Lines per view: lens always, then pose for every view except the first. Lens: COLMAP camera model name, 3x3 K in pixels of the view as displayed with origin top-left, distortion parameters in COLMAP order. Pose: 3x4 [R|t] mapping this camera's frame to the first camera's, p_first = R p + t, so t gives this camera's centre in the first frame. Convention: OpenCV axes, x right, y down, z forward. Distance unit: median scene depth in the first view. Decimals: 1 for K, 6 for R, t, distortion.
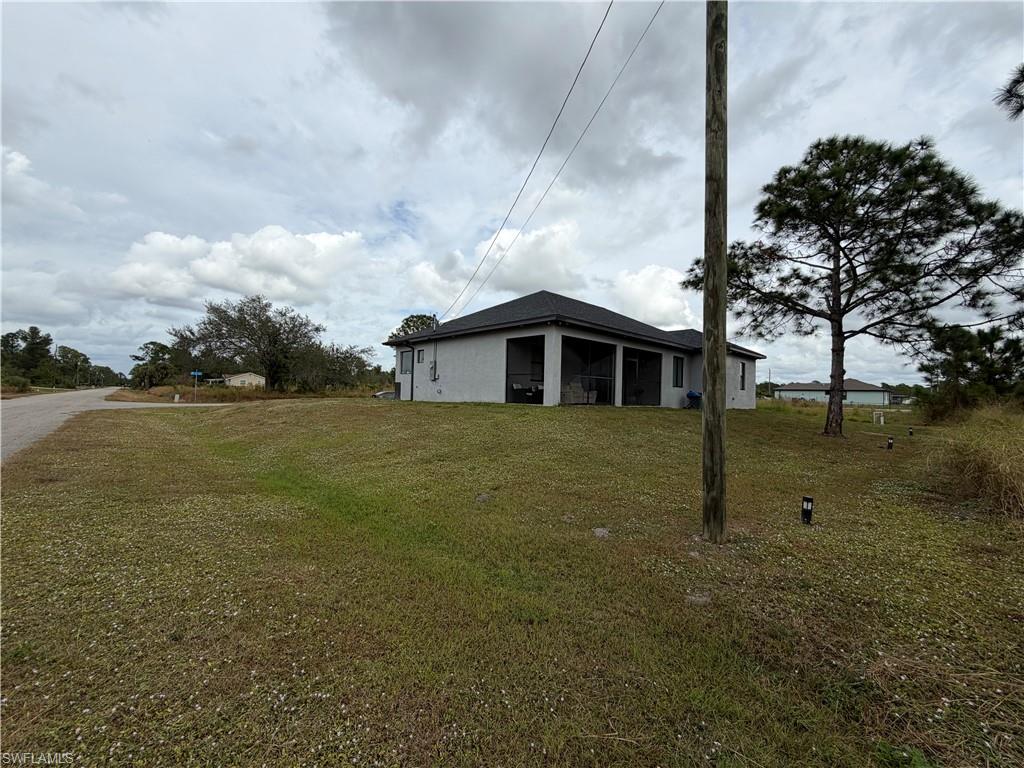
lens RADIAL K [[409.7, 0, 512.0], [0, 409.7, 384.0], [0, 0, 1]] dist [0.000765, 0.000263]
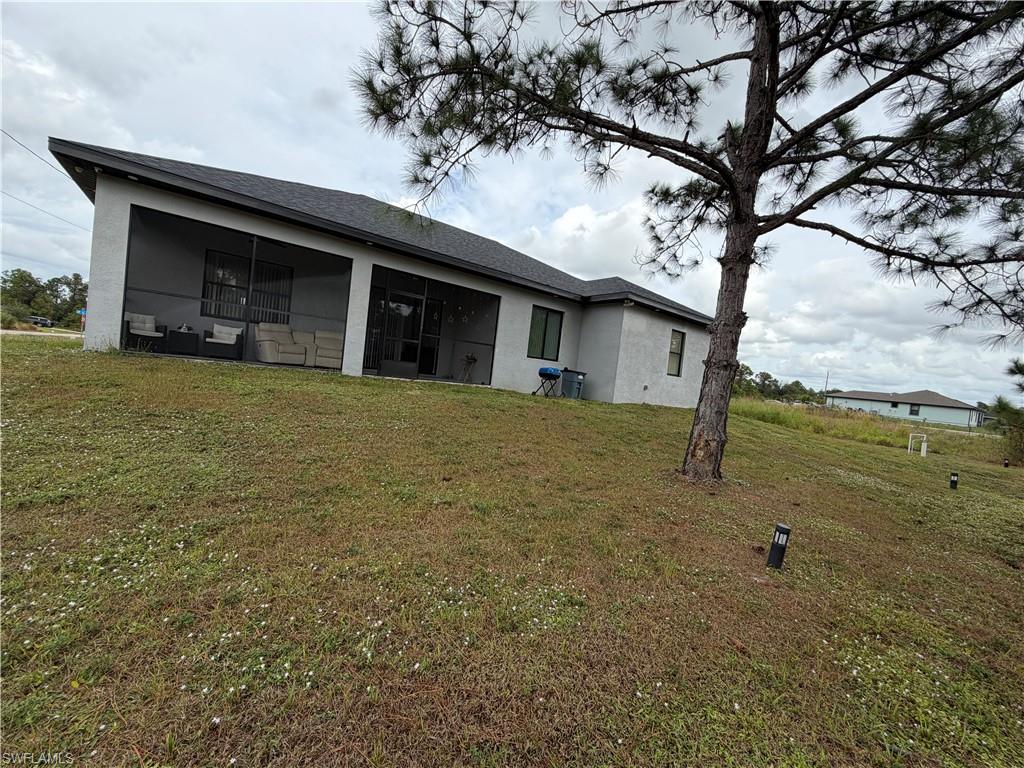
lens RADIAL K [[409.7, 0, 512.0], [0, 409.7, 384.0], [0, 0, 1]] dist [0.000765, 0.000263]
pose [[0.989352, 0.086361, -0.117147, 0.569268], [-0.081620, 0.995661, 0.044694, 0.027324], [0.120498, -0.034656, 0.992108, 0.522648]]
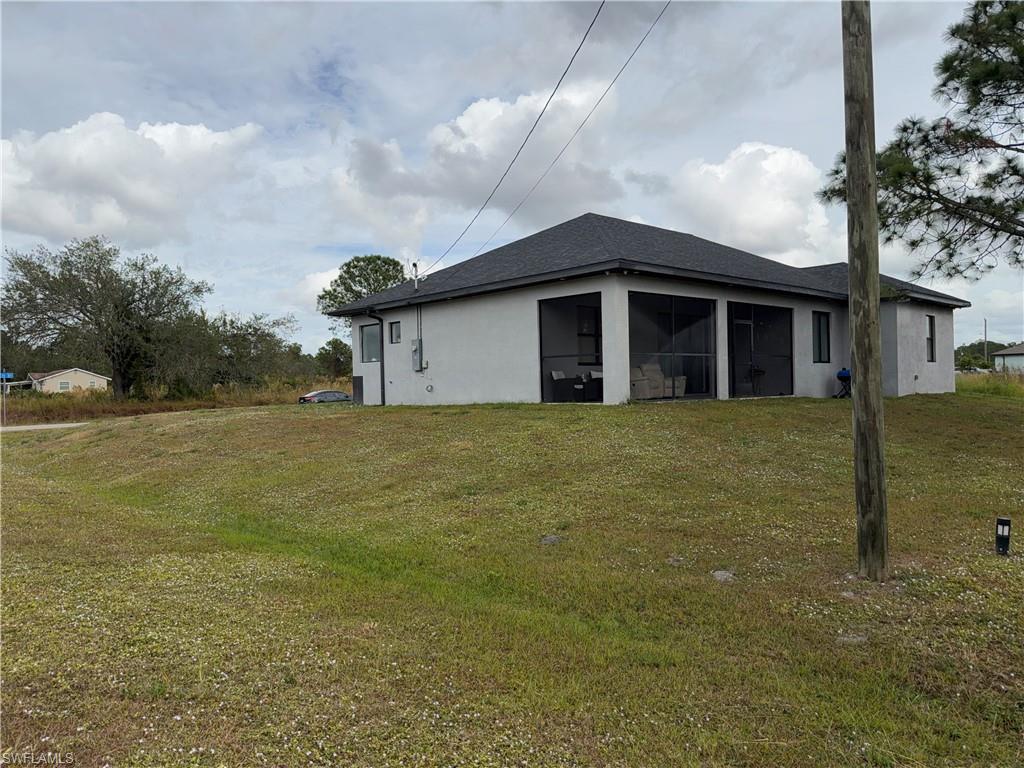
lens RADIAL K [[714.8, 0, 517.3], [0, 714.8, 379.6], [0, 0, 1]] dist [0.055635, -0.068569]
pose [[0.998754, -0.046981, -0.016856, -0.032445], [0.047294, 0.998706, 0.018693, -0.010888], [0.015956, -0.019467, 0.999683, -0.086957]]
